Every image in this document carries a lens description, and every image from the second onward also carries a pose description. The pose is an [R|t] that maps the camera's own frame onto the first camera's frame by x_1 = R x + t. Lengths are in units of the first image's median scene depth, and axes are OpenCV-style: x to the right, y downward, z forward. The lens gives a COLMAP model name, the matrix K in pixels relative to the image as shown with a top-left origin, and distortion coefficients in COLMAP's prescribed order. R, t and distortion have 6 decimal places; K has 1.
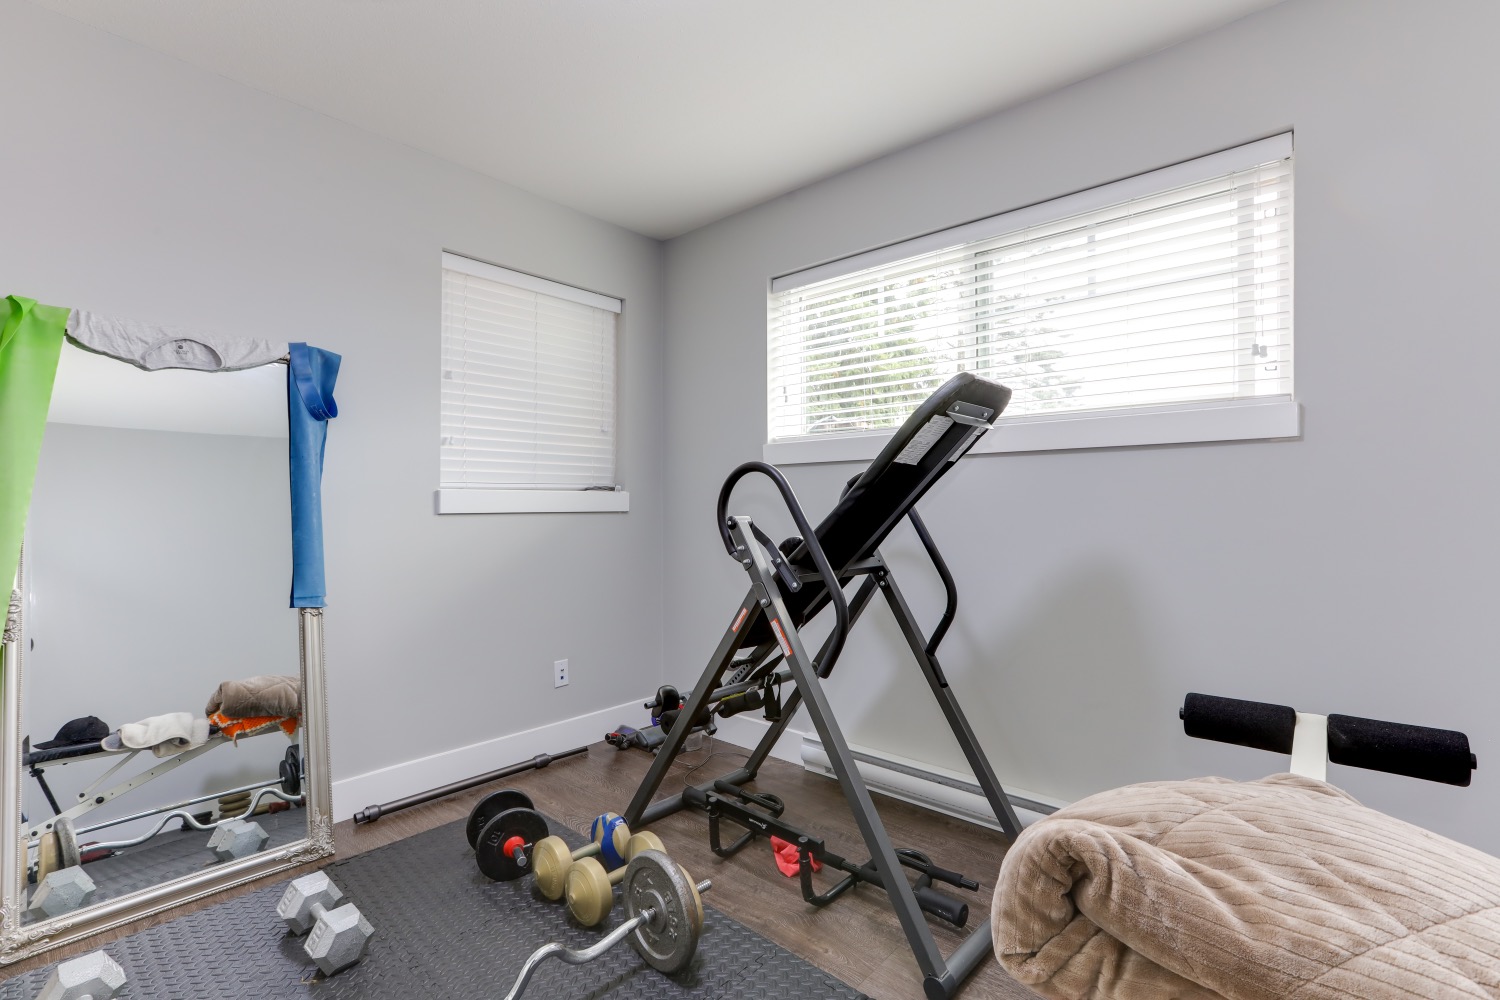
lens RADIAL K [[695.8, 0, 758.8], [0, 695.8, 496.3], [0, 0, 1]] dist [-0.032940, 0.021891]
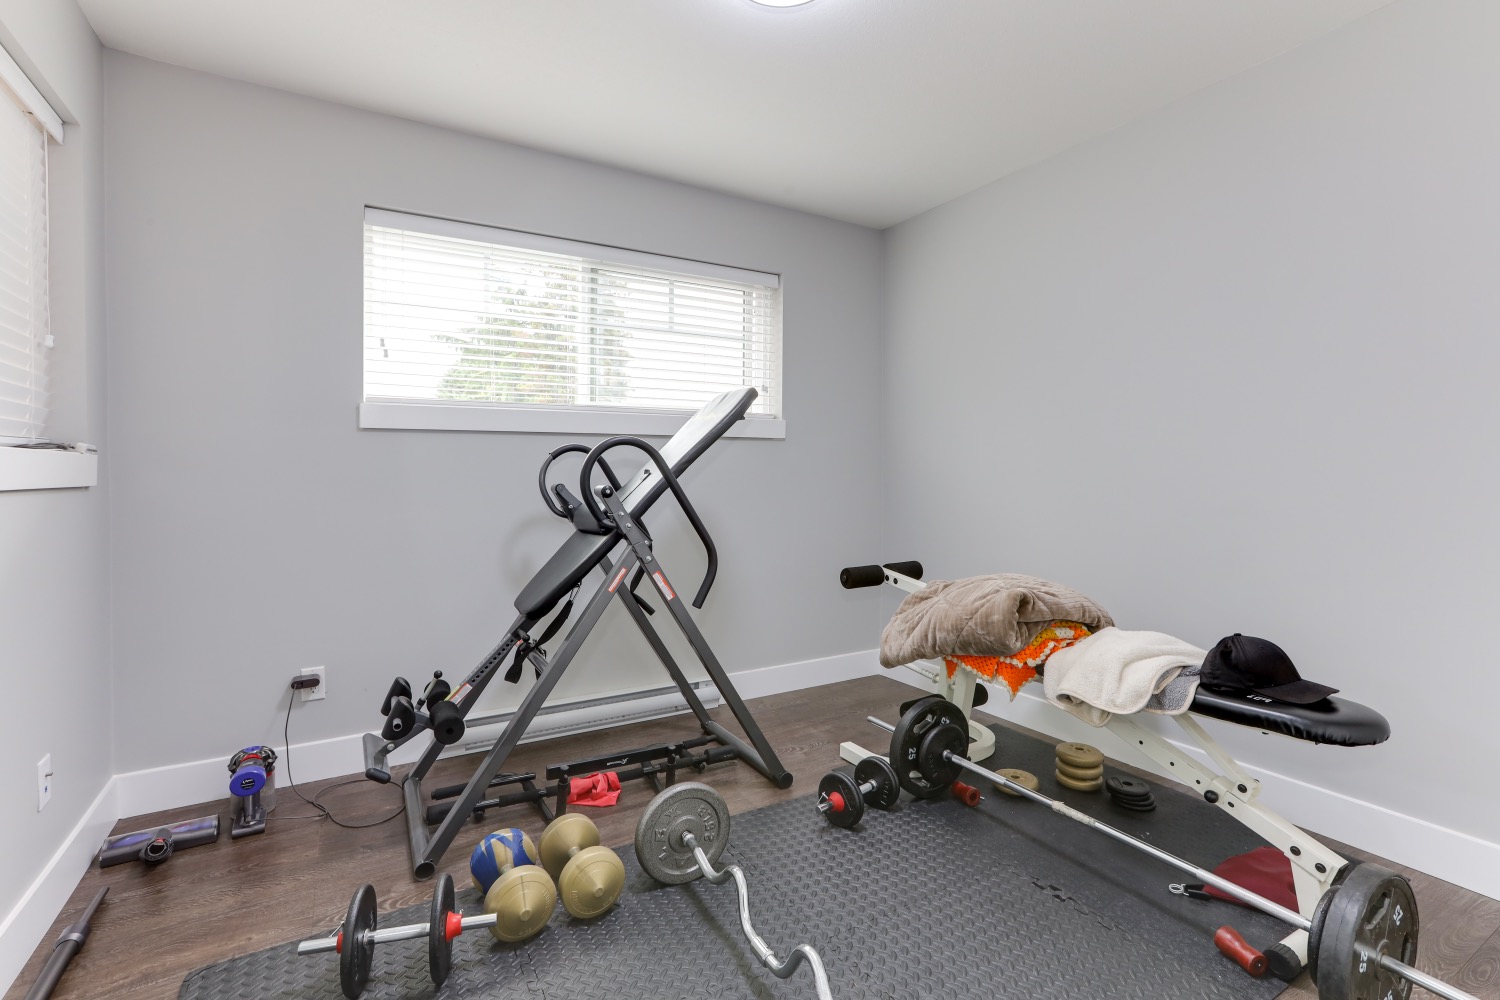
lens RADIAL K [[695.8, 0, 758.8], [0, 695.8, 496.3], [0, 0, 1]] dist [-0.032940, 0.021891]
pose [[0.289322, -0.007133, 0.957205, -0.836889], [0.006456, 0.999964, 0.005500, 0.043455], [-0.957210, 0.004588, 0.289358, 0.420518]]
